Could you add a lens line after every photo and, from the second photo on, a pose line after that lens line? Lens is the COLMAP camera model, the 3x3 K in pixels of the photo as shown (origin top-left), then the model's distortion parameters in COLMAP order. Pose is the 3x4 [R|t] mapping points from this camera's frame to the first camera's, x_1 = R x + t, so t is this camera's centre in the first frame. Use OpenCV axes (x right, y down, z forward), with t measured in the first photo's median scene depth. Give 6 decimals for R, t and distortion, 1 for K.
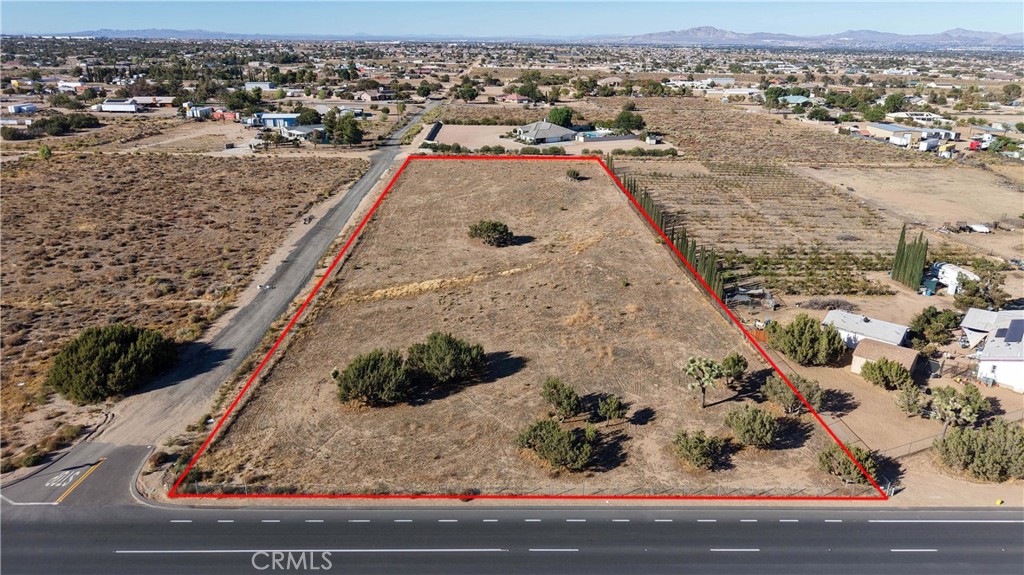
lens RADIAL K [[678.2, 0, 512.0], [0, 678.2, 287.5], [0, 0, 1]] dist [0.041442, -0.058466]
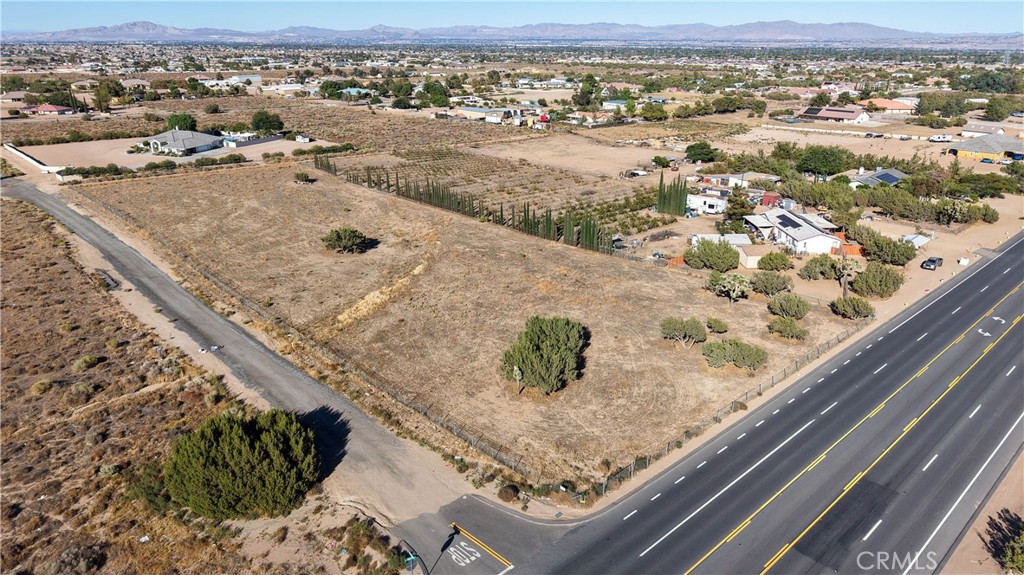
lens RADIAL K [[678.2, 0, 512.0], [0, 678.2, 287.5], [0, 0, 1]] dist [0.041442, -0.058466]
pose [[0.748202, -0.236490, 0.619892, -0.591050], [0.232719, 0.968500, 0.088596, -0.060991], [-0.621318, 0.077973, 0.779669, 0.142312]]
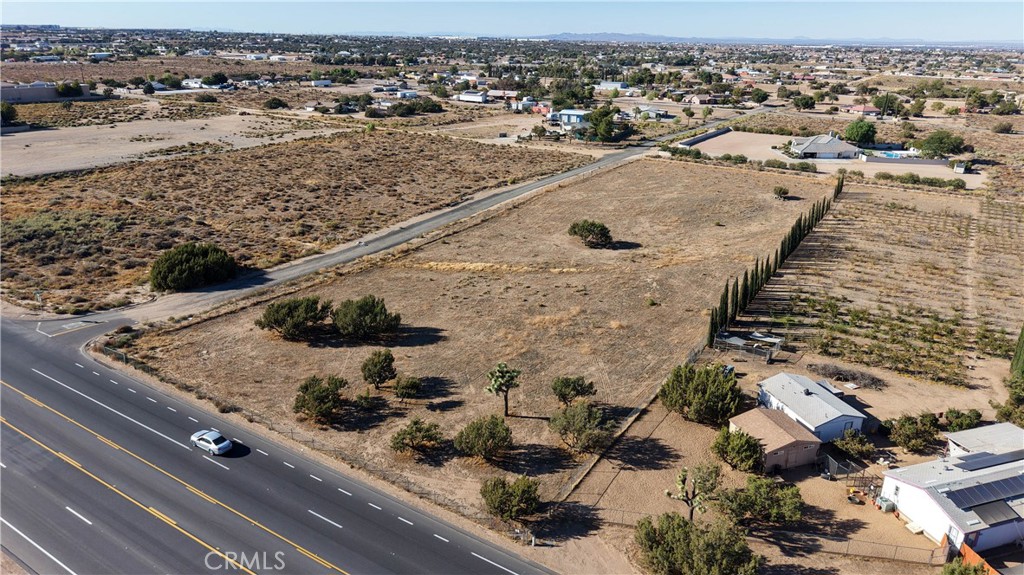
lens RADIAL K [[678.2, 0, 512.0], [0, 678.2, 287.5], [0, 0, 1]] dist [0.041442, -0.058466]
pose [[0.836754, 0.192448, -0.512646, 0.508741], [-0.194620, 0.979599, 0.050079, -0.037524], [0.511825, 0.057867, 0.857138, 0.105849]]
